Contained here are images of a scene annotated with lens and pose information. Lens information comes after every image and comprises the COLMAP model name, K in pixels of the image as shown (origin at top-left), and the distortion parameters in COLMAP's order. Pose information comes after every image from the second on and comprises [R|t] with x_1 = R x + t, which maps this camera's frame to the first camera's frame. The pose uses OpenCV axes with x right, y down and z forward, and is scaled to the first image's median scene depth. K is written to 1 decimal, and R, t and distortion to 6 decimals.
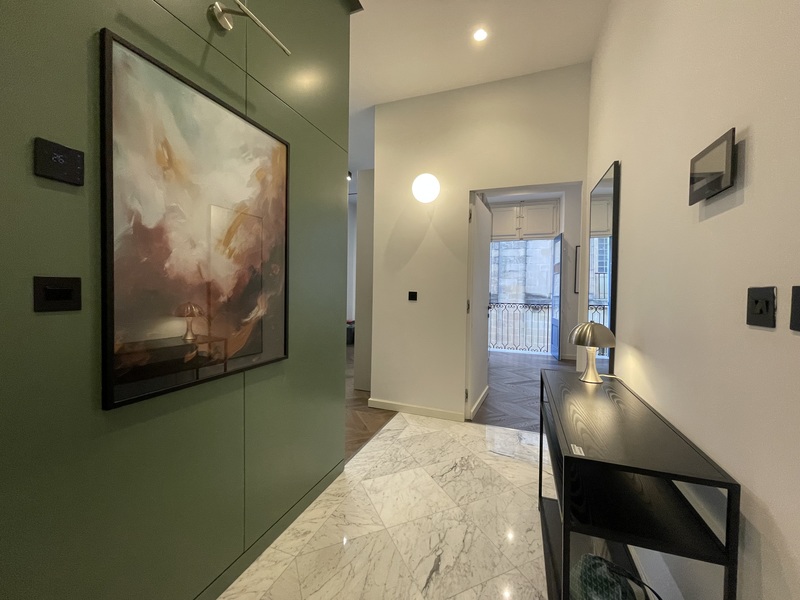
lens RADIAL K [[324.2, 0, 401.1], [0, 324.2, 296.7], [0, 0, 1]] dist [-0.000294, -0.000047]
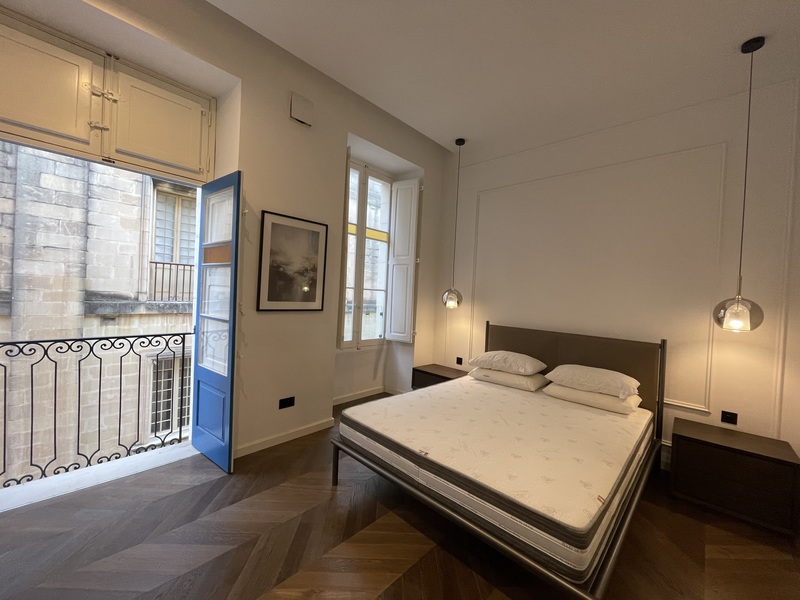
lens RADIAL K [[324.2, 0, 401.1], [0, 324.2, 296.7], [0, 0, 1]] dist [-0.000294, -0.000047]
pose [[0.391905, -0.007469, 0.919975, 0.087384], [-0.018762, 0.999694, 0.016109, -0.020333], [-0.919814, -0.023574, 0.391645, 0.292325]]
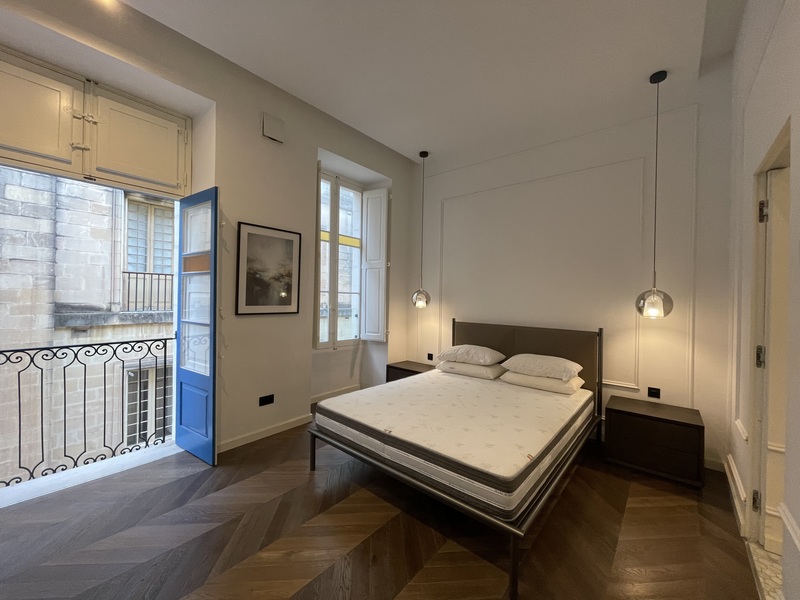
lens RADIAL K [[324.2, 0, 401.1], [0, 324.2, 296.7], [0, 0, 1]] dist [-0.000294, -0.000047]
pose [[0.337709, -0.008721, 0.941210, 0.069742], [0.010725, 0.999928, 0.005417, -0.018681], [-0.941189, 0.008265, 0.337779, 0.274852]]
